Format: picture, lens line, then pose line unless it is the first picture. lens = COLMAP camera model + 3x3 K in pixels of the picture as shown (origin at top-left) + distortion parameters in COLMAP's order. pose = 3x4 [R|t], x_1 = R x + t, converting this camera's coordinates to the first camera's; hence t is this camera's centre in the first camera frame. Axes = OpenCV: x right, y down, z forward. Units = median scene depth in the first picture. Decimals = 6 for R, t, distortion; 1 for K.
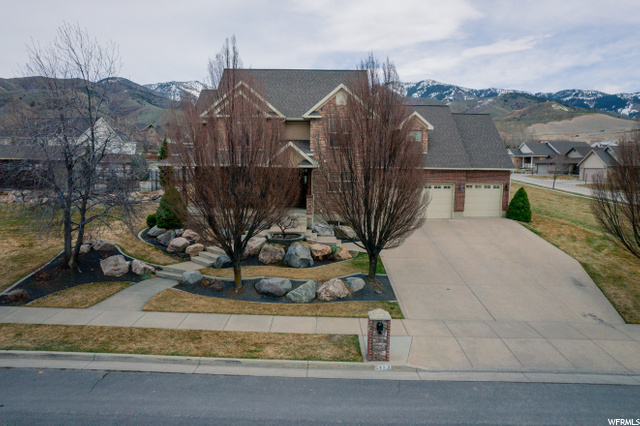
lens RADIAL K [[426.2, 0, 320.0], [0, 426.2, 213.0], [0, 0, 1]] dist [-0.088810, 0.088288]
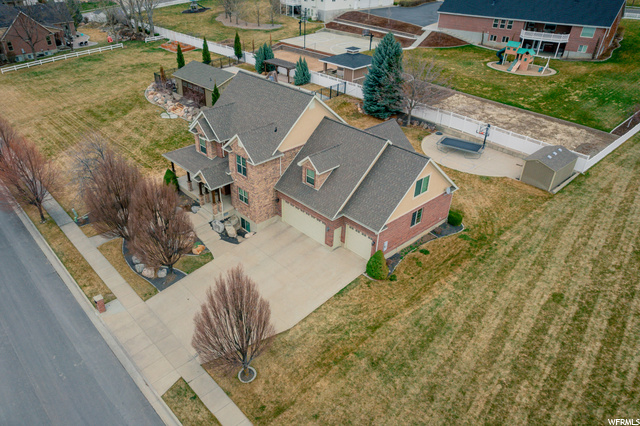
lens RADIAL K [[467.5, 0, 271.2], [0, 467.5, 252.0], [0, 0, 1]] dist [-0.050741, 0.002364]
pose [[0.635092, 0.430984, -0.641023, 1.655823], [-0.059693, 0.854774, 0.515555, -1.010772], [0.770126, -0.289160, 0.568588, 0.168252]]
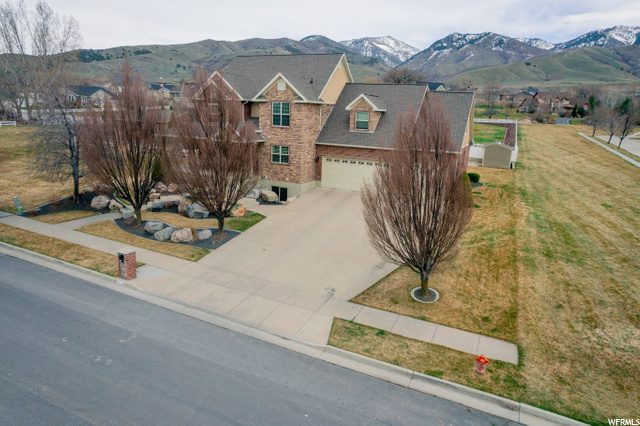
lens RADIAL K [[410.4, 0, 320.0], [0, 410.4, 213.0], [0, 0, 1]] dist [-0.082712, 0.073197]
pose [[0.907993, 0.125320, -0.399805, 0.879405], [-0.080065, 0.988534, 0.128024, -0.093594], [0.411265, -0.084235, 0.907616, -0.032866]]
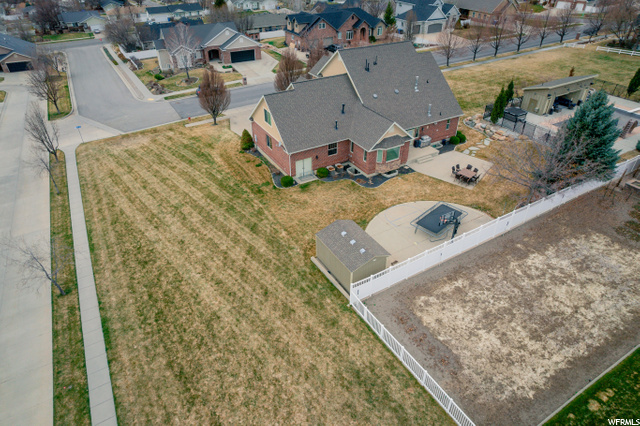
lens RADIAL K [[410.4, 0, 320.0], [0, 410.4, 213.0], [0, 0, 1]] dist [-0.082712, 0.073197]
pose [[-0.863144, 0.280654, -0.419780, 1.567996], [-0.066973, 0.760347, 0.646055, -1.387149], [0.500496, 0.585753, -0.637493, 3.732469]]
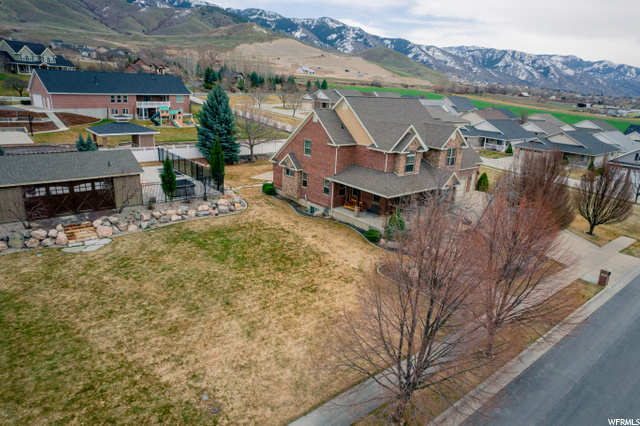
lens RADIAL K [[410.4, 0, 320.0], [0, 410.4, 213.0], [0, 0, 1]] dist [-0.082712, 0.073197]
pose [[0.775462, -0.169614, 0.608186, -1.739645], [0.037878, 0.974005, 0.223339, -0.465516], [-0.630257, -0.150154, 0.761728, 0.176723]]
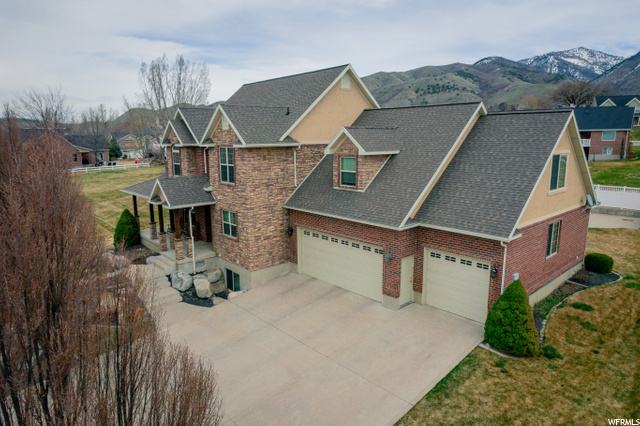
lens RADIAL K [[410.4, 0, 320.0], [0, 410.4, 213.0], [0, 0, 1]] dist [-0.082712, 0.073197]
pose [[0.670654, 0.117699, -0.732373, 1.013333], [-0.072235, 0.993001, 0.093436, -0.249706], [0.738245, -0.009760, 0.674462, 0.829910]]
